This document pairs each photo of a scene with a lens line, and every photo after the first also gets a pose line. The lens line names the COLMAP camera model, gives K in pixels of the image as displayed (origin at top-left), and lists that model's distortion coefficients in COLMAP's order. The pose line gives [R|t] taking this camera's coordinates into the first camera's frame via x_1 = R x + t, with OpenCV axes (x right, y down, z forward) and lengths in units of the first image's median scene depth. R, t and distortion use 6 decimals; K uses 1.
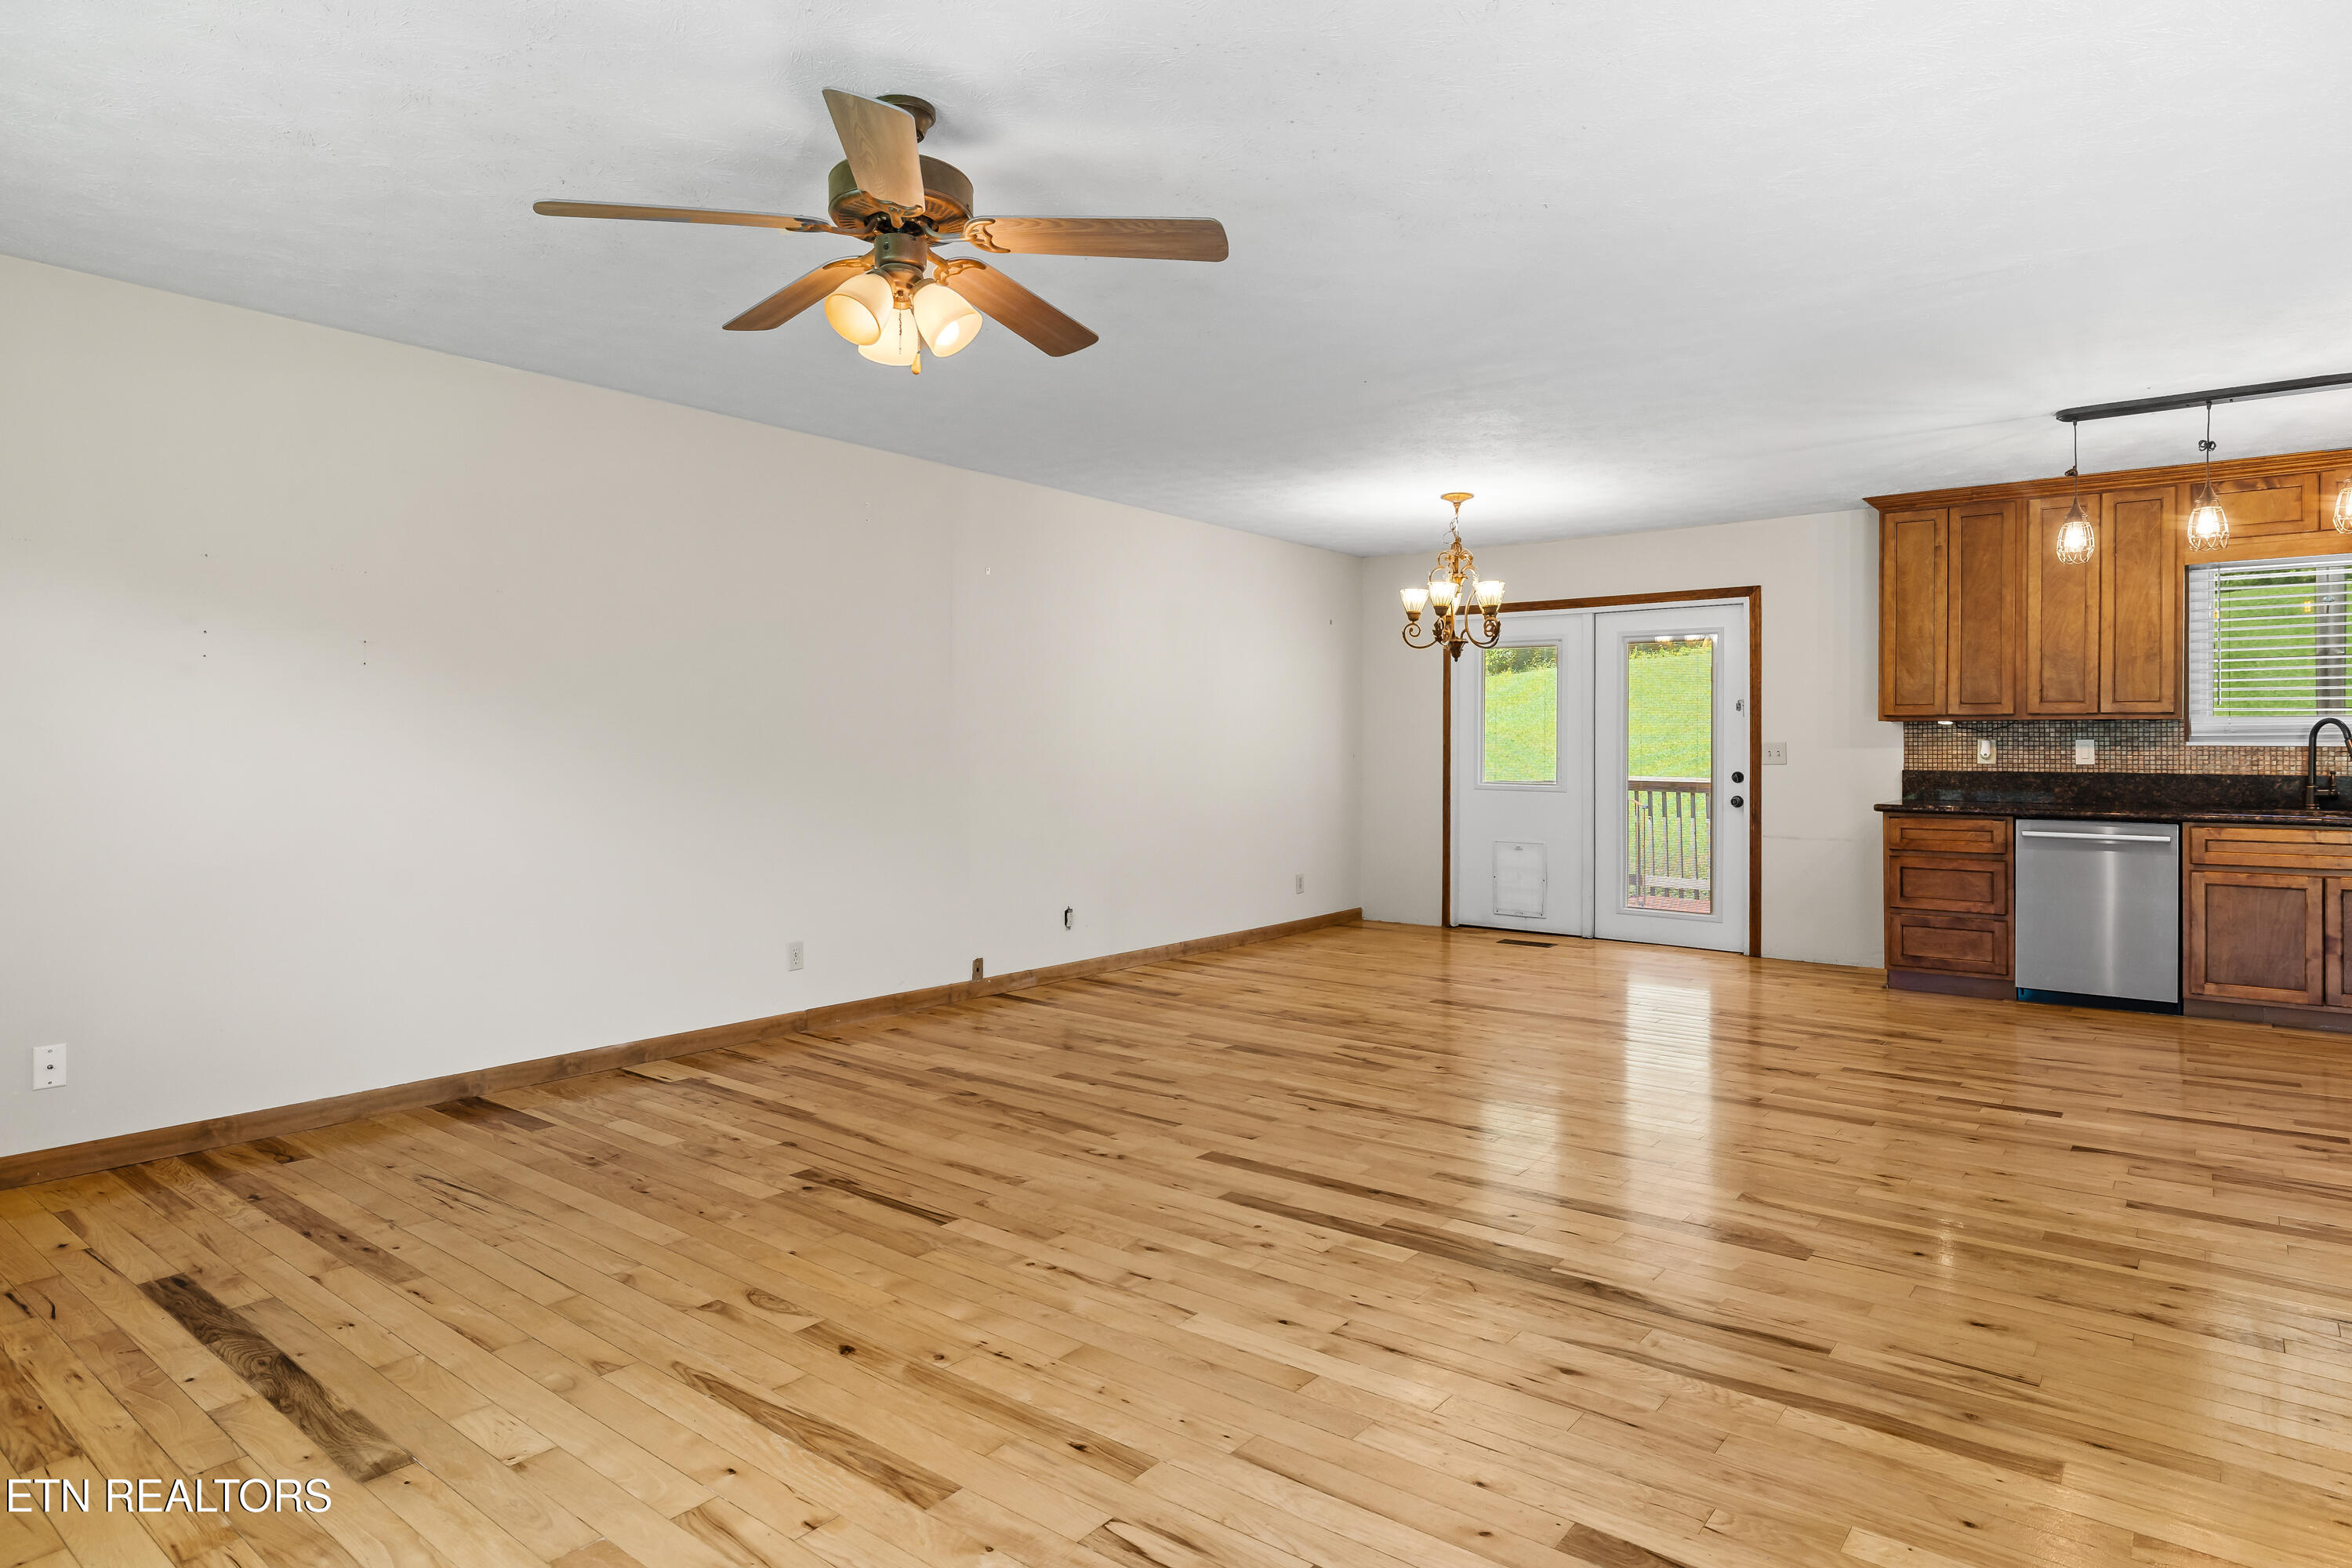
lens RADIAL K [[1314.2, 0, 1186.3], [0, 1314.2, 741.1], [0, 0, 1]] dist [-0.000453, 0.000732]
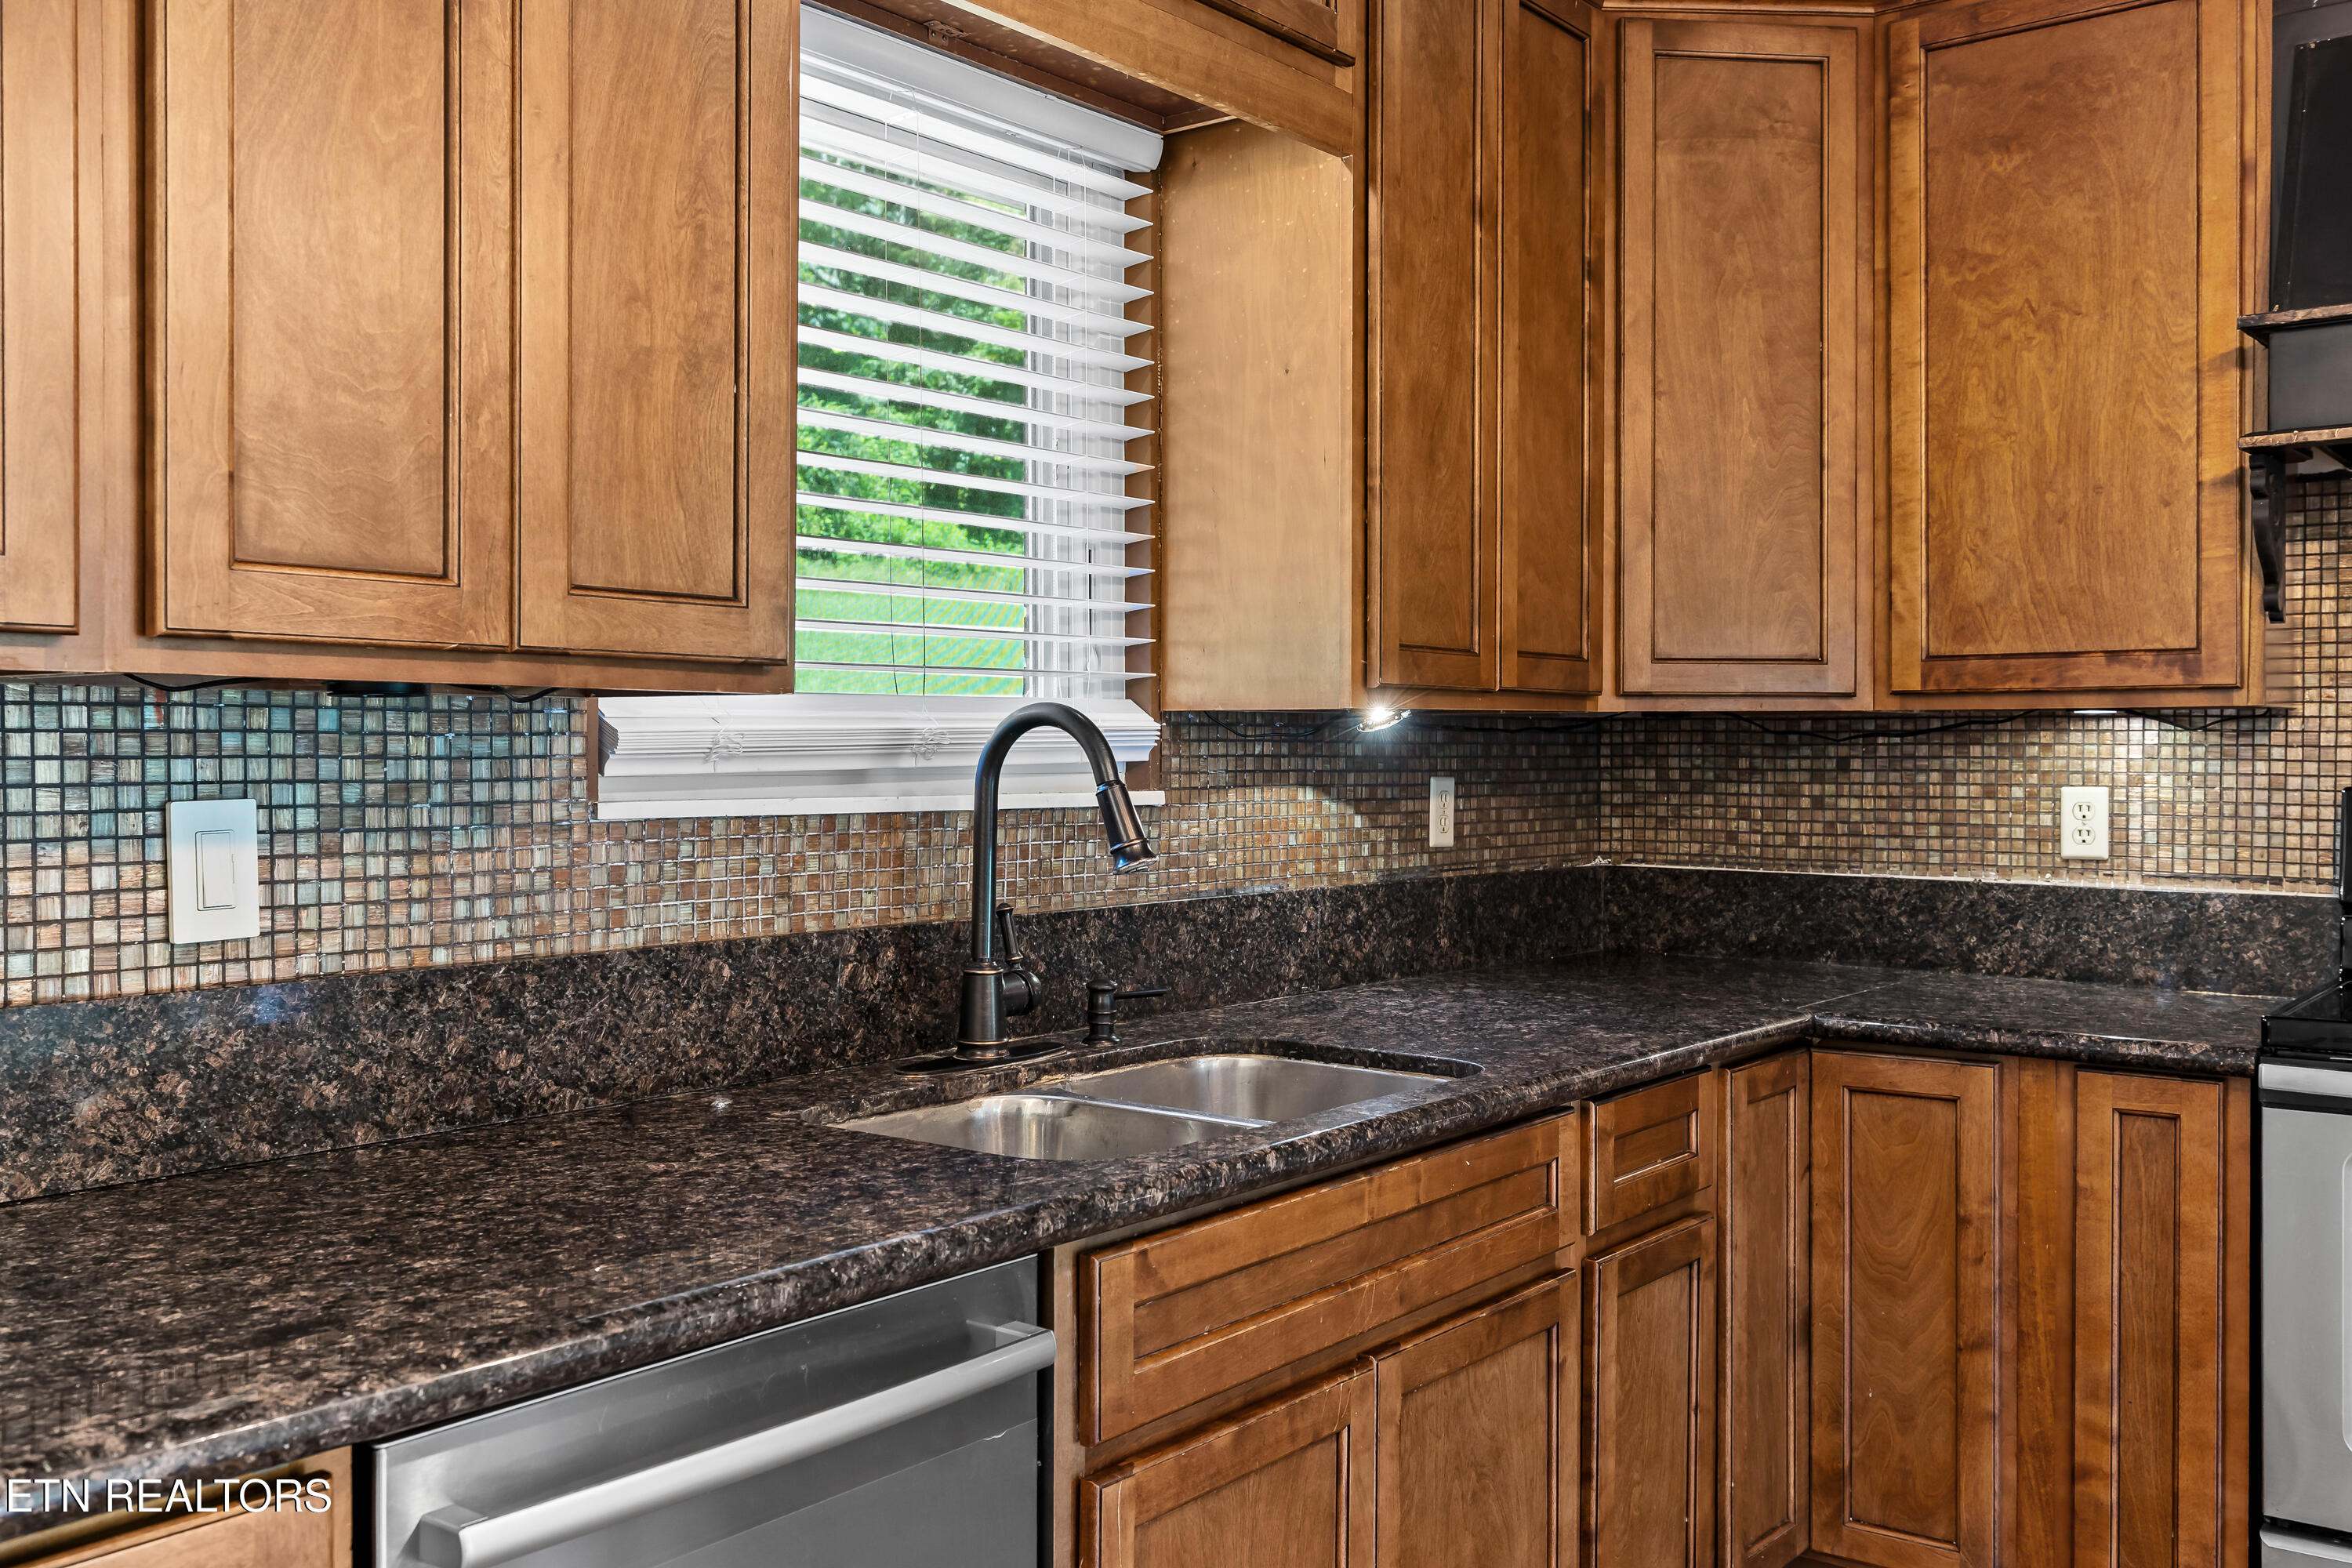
lens RADIAL K [[2099.5, 0, 1178.2], [0, 2099.5, 762.6], [0, 0, 1]] dist [0.012668, -0.013402]
pose [[-0.007871, -0.007404, 0.999942, 0.418647], [-0.001669, 0.999971, 0.007391, -0.008718], [-0.999968, -0.001611, -0.007883, 0.910805]]
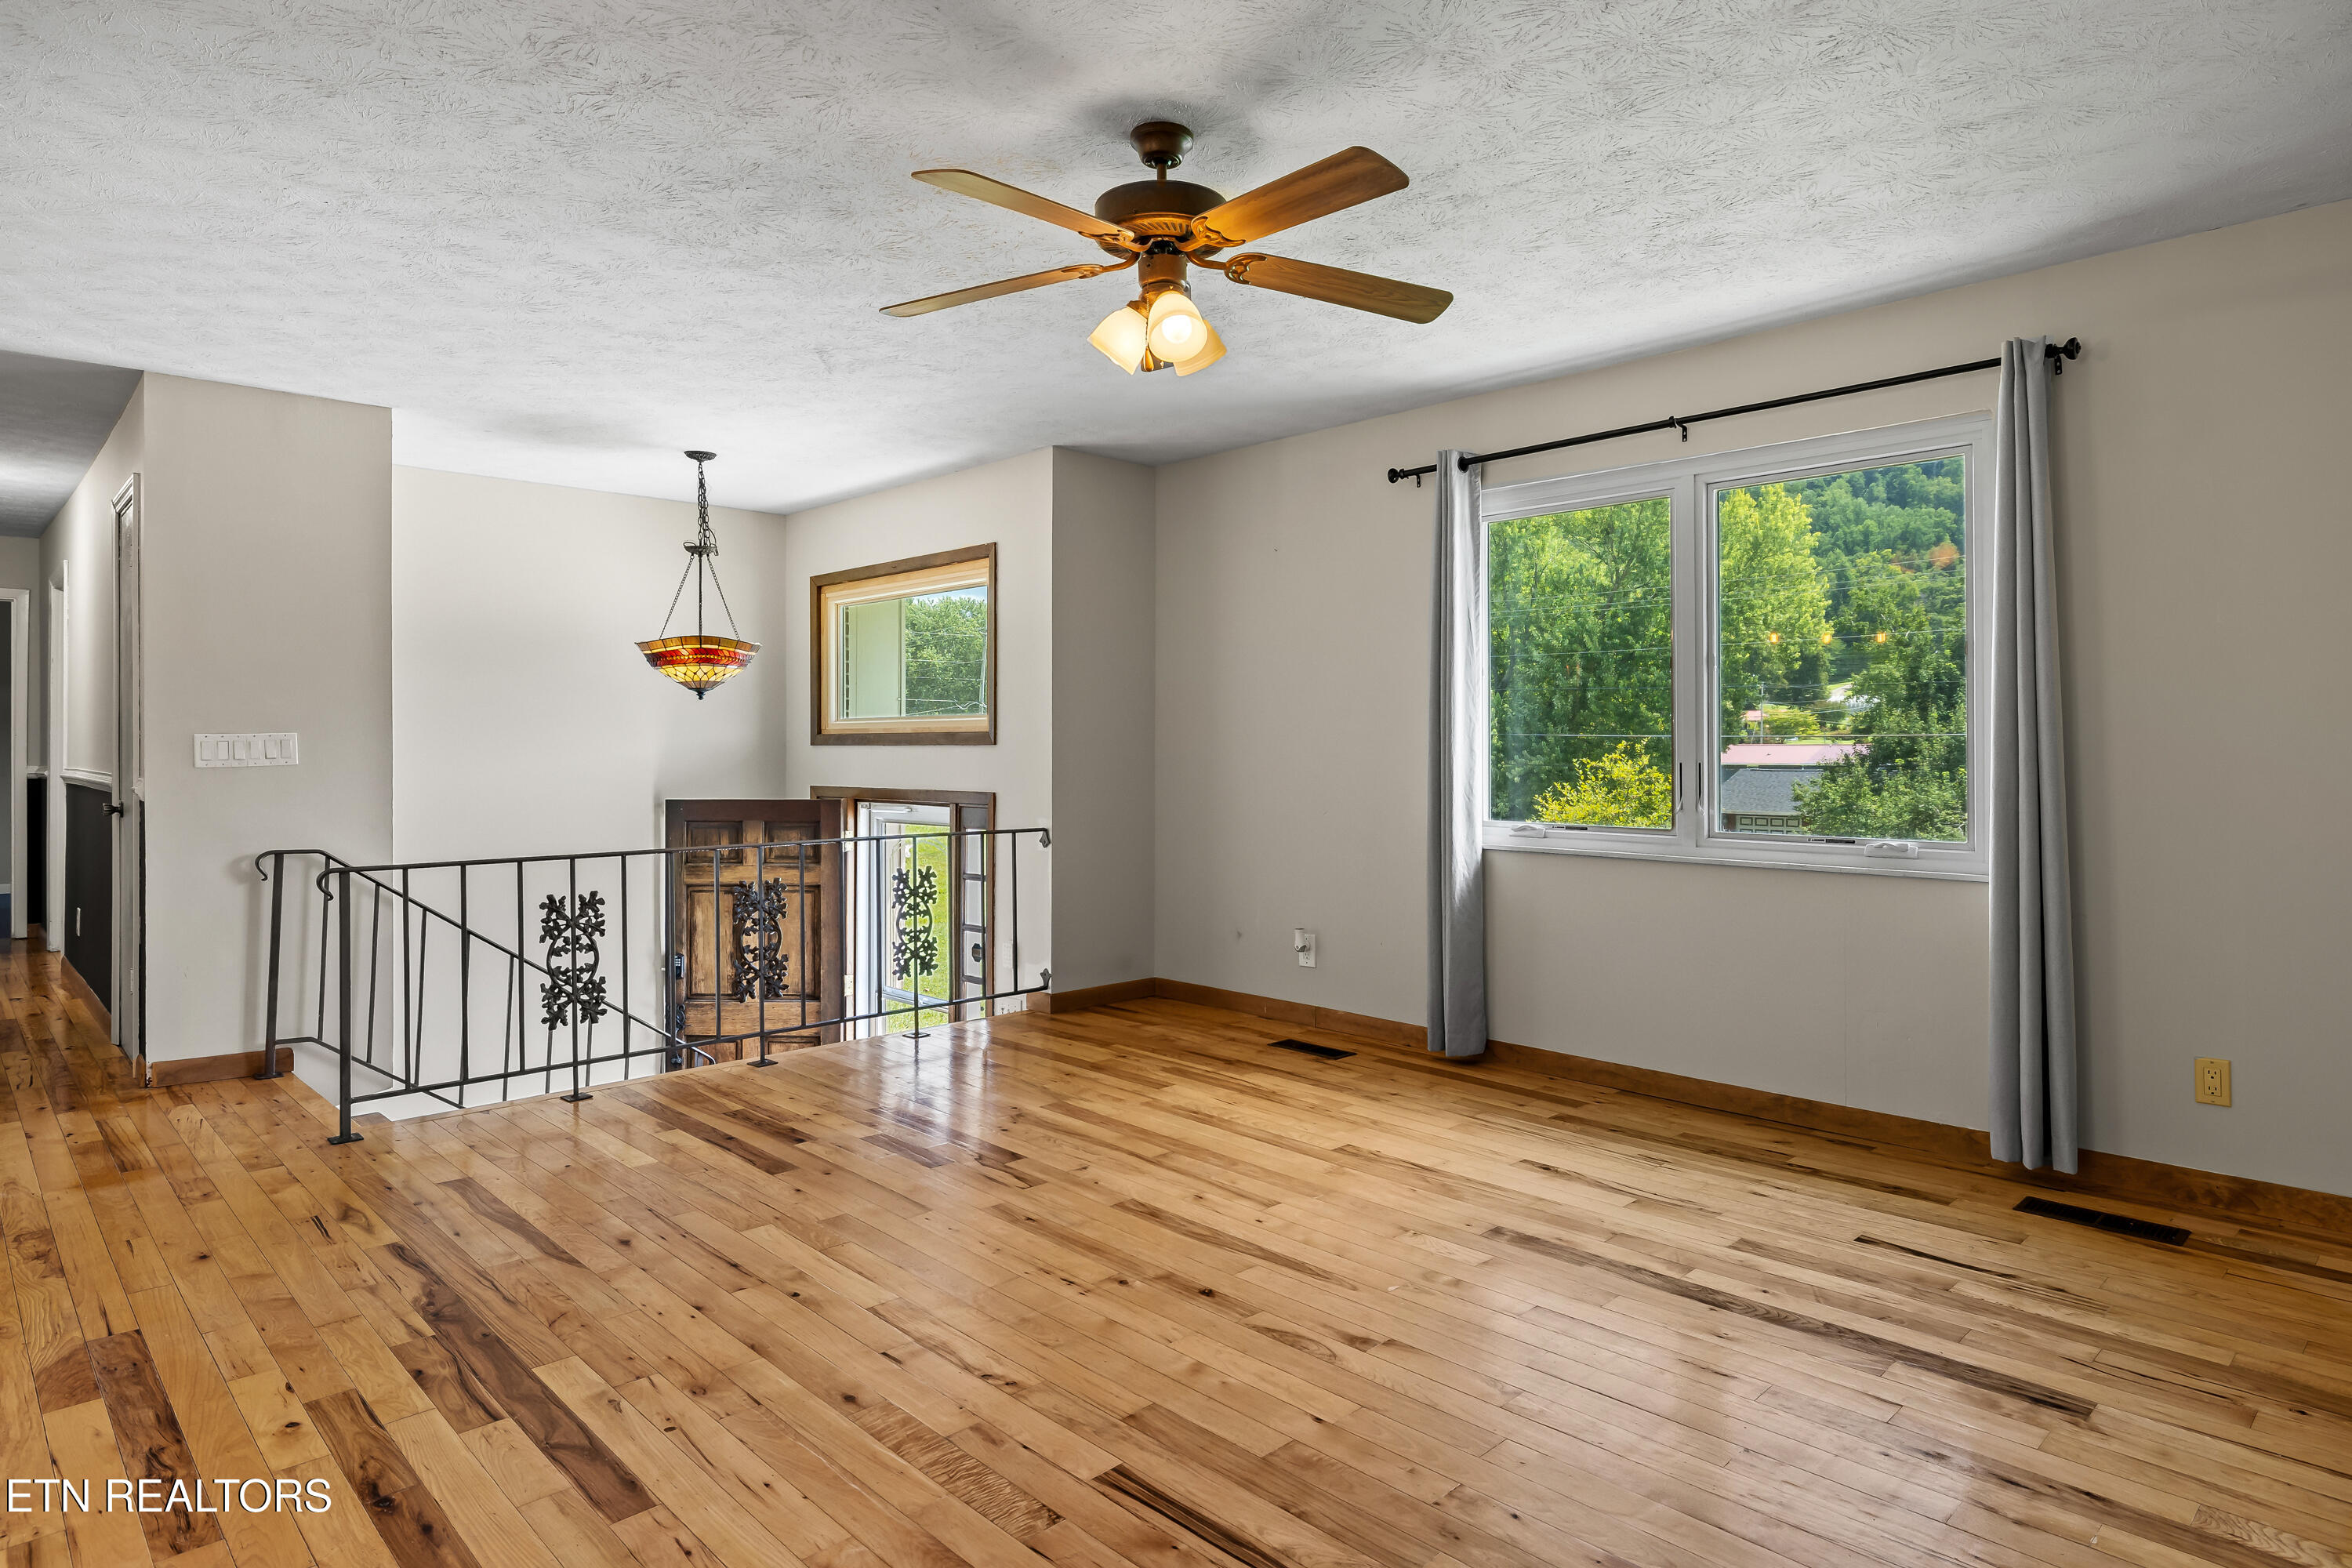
lens RADIAL K [[1314.2, 0, 1185.9], [0, 1314.2, 756.5], [0, 0, 1]] dist [-0.000453, 0.000732]
pose [[-0.990477, -0.002648, 0.137652, -0.159547], [-0.002420, 0.999995, 0.001825, 0.006853], [-0.137656, 0.001474, -0.990479, 0.851175]]
